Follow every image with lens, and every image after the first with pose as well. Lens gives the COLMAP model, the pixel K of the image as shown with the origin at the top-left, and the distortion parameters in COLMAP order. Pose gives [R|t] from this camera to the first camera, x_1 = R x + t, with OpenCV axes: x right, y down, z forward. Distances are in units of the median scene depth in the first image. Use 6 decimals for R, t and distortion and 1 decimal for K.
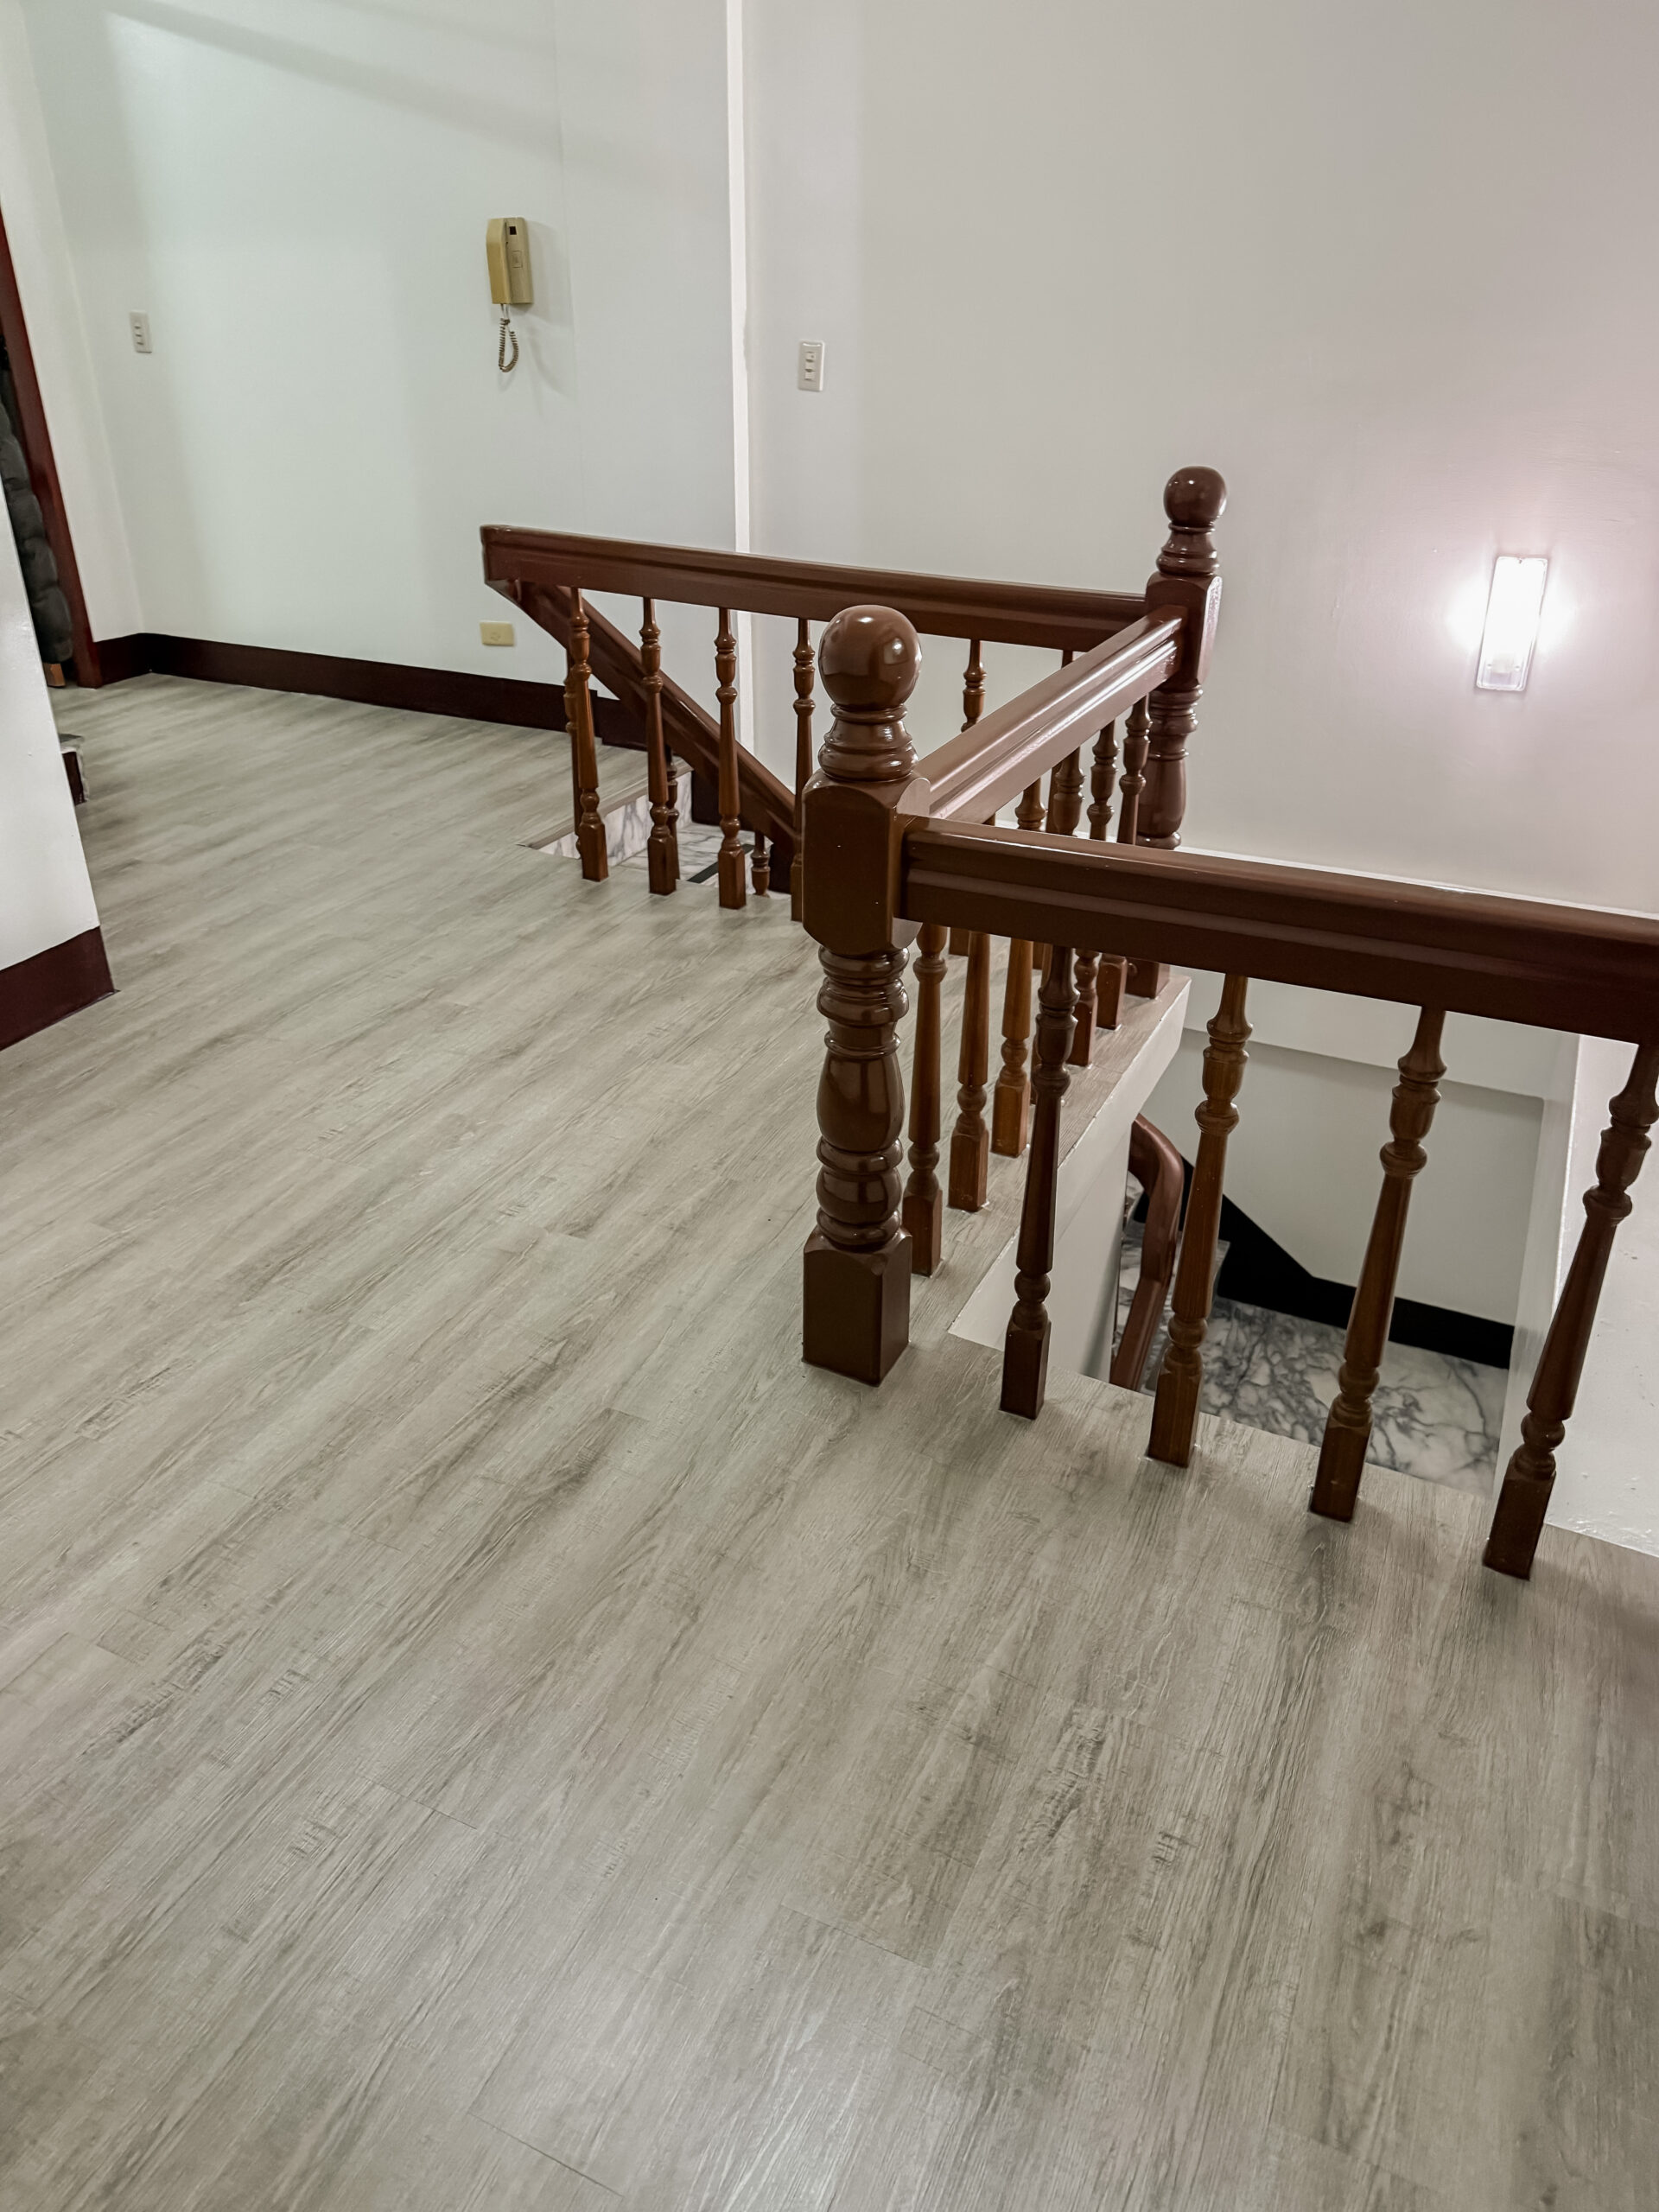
lens RADIAL K [[1553.4, 0, 824.5], [0, 1553.4, 1111.7], [0, 0, 1]] dist [0.046069, -0.069371]
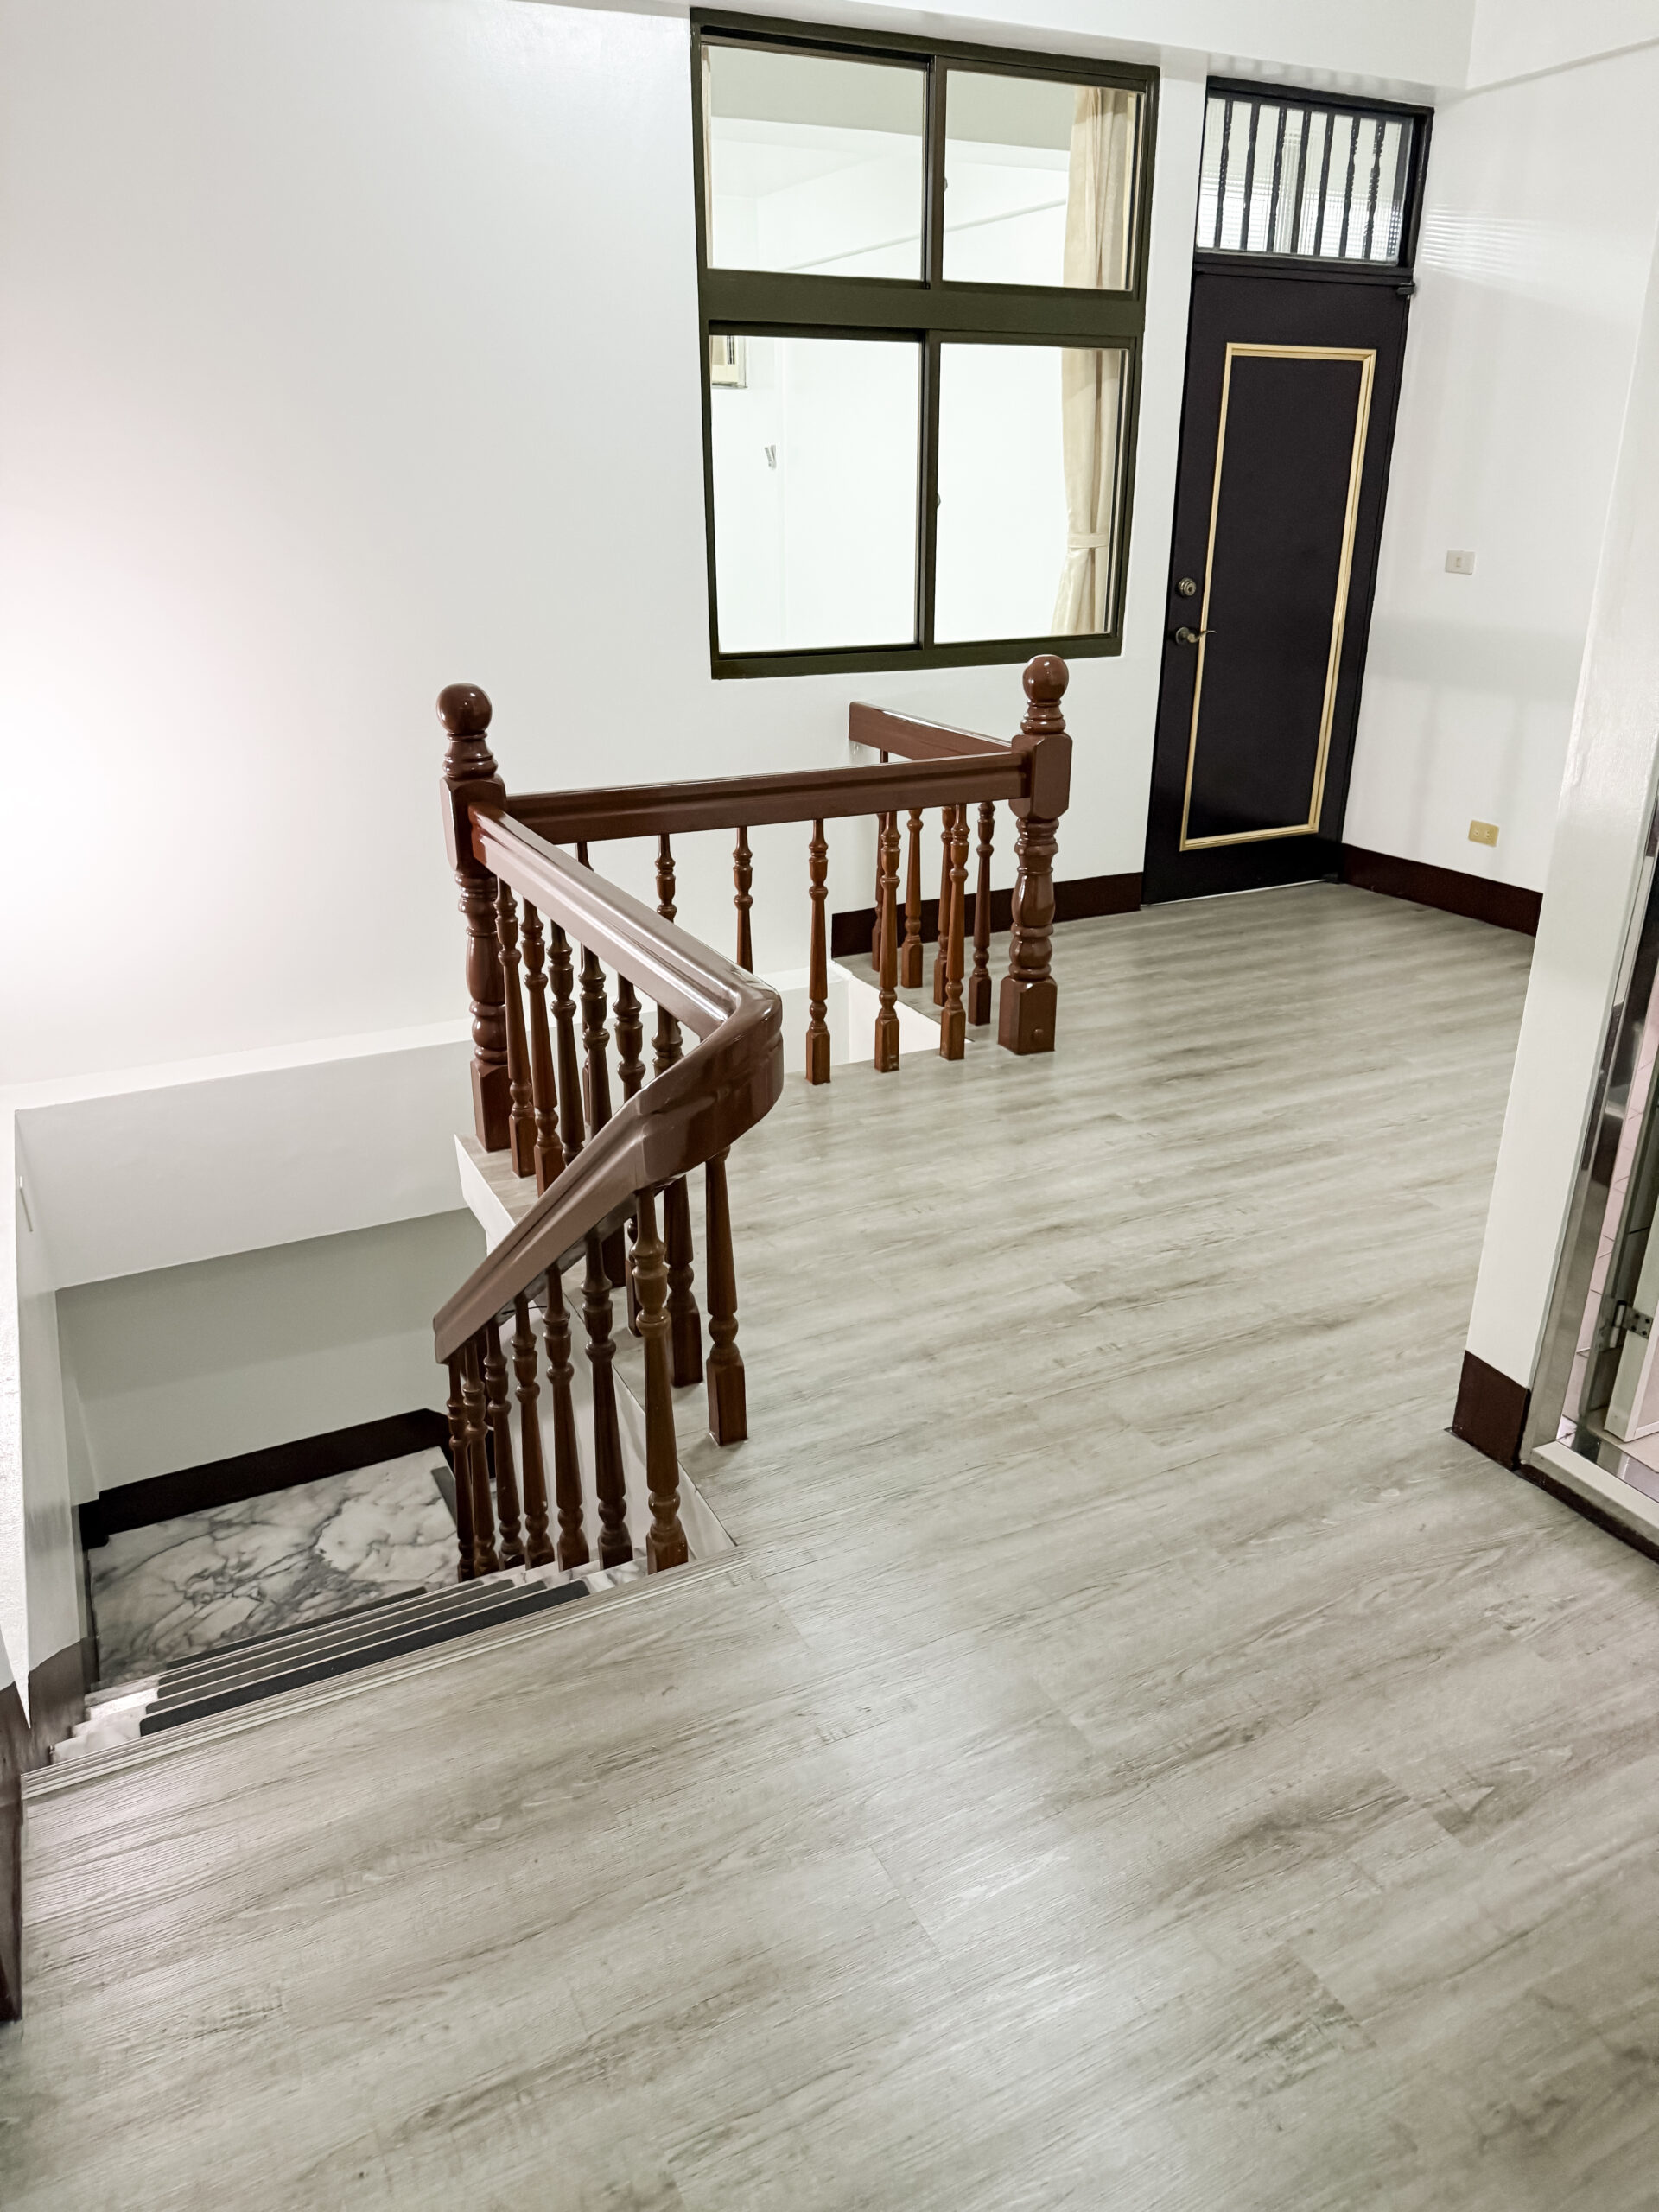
lens RADIAL K [[1551.2, 0, 817.8], [0, 1551.2, 1103.9], [0, 0, 1]] dist [0.062859, -0.095547]
pose [[-0.781006, -0.234594, 0.578788, -1.023353], [0.300610, 0.671127, 0.677659, -1.326471], [-0.547415, 0.703246, -0.453632, 2.327520]]
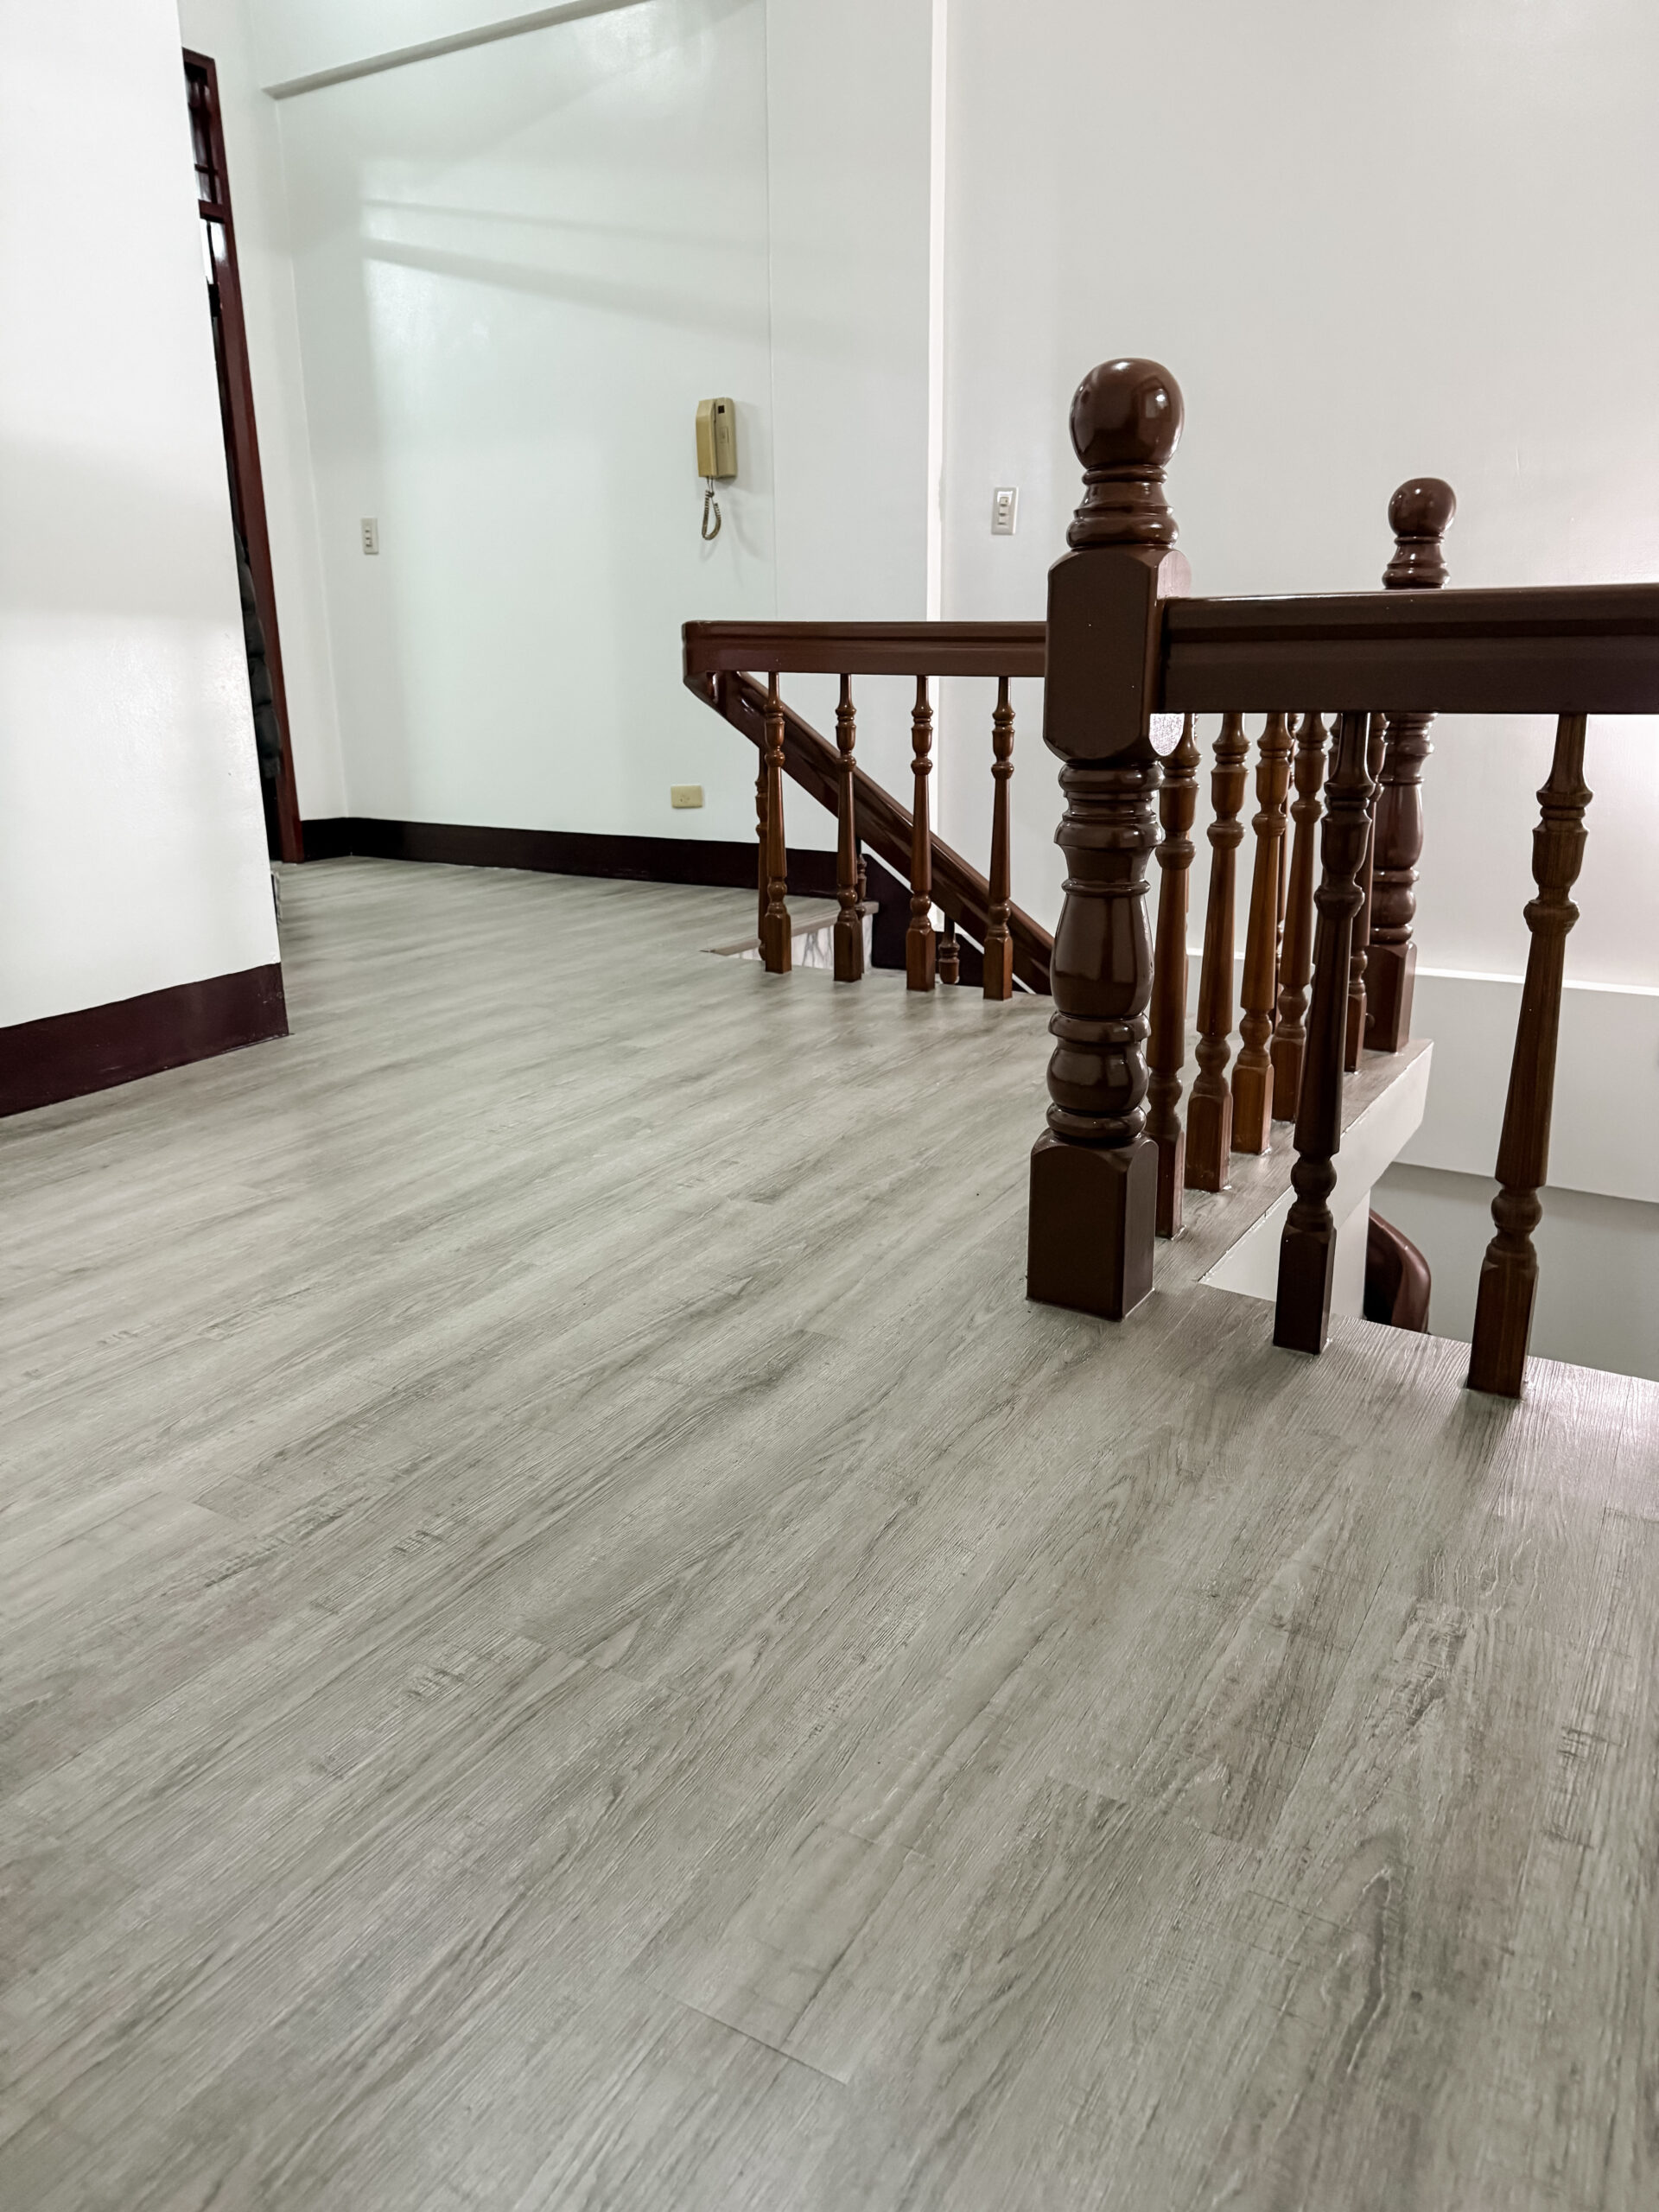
lens RADIAL K [[1549.6, 0, 842.8], [0, 1549.6, 1110.7], [0, 0, 1]] dist [0.089058, -0.154376]
pose [[0.996479, 0.011472, -0.083060, -0.050411], [-0.028930, 0.976807, -0.212158, 0.272698], [0.078700, 0.213813, 0.973699, 0.155966]]
